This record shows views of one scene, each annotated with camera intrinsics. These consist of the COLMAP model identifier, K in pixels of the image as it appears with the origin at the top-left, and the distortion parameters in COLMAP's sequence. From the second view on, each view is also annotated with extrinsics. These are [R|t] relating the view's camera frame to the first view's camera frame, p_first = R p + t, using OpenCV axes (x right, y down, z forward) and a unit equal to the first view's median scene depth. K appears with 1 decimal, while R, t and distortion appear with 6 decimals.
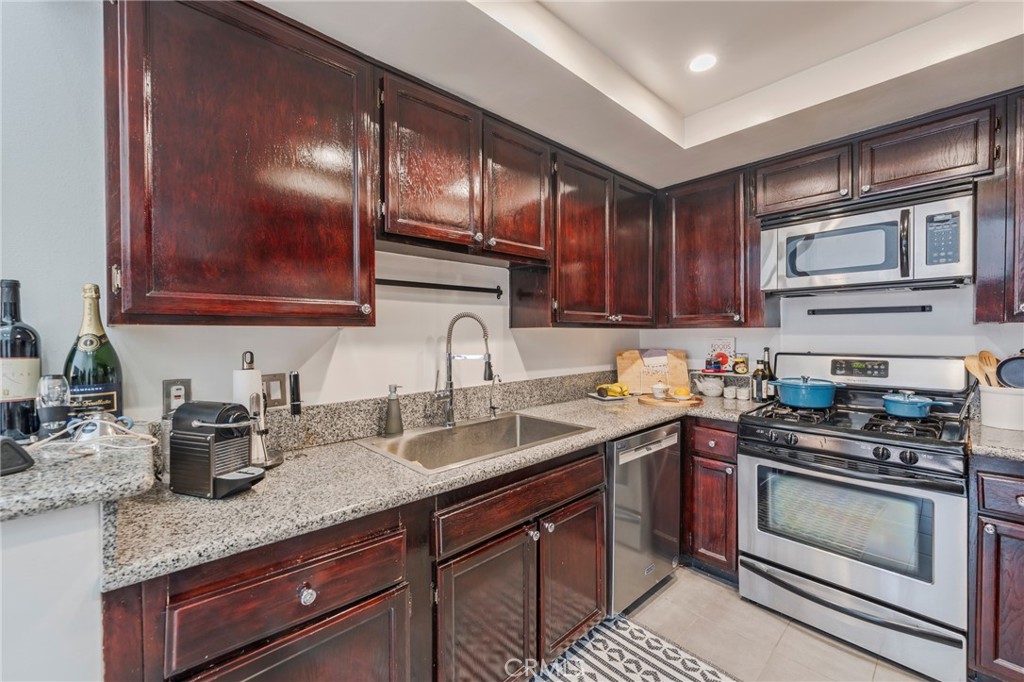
lens RADIAL K [[412.0, 0, 510.0], [0, 412.0, 339.4], [0, 0, 1]] dist [-0.000729, -0.000496]
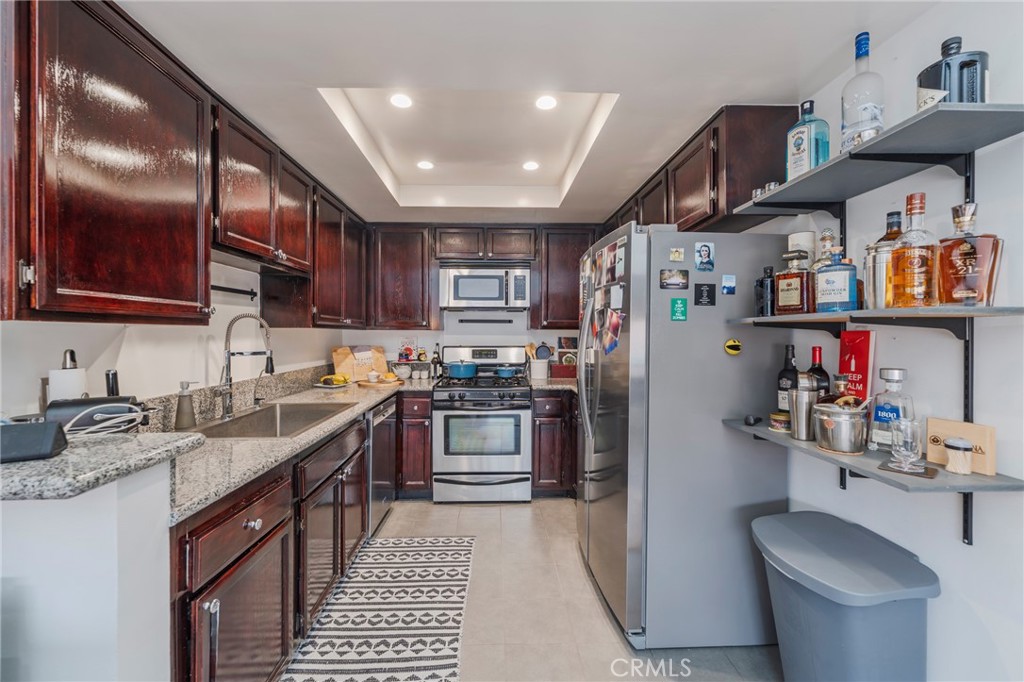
lens RADIAL K [[412.0, 0, 511.3], [0, 412.0, 336.6], [0, 0, 1]] dist [-0.000729, -0.000496]
pose [[0.647172, 0.001133, 0.762343, -0.448783], [0.004512, 0.999976, -0.005316, 0.005762], [-0.762331, 0.006880, 0.647151, -0.242696]]
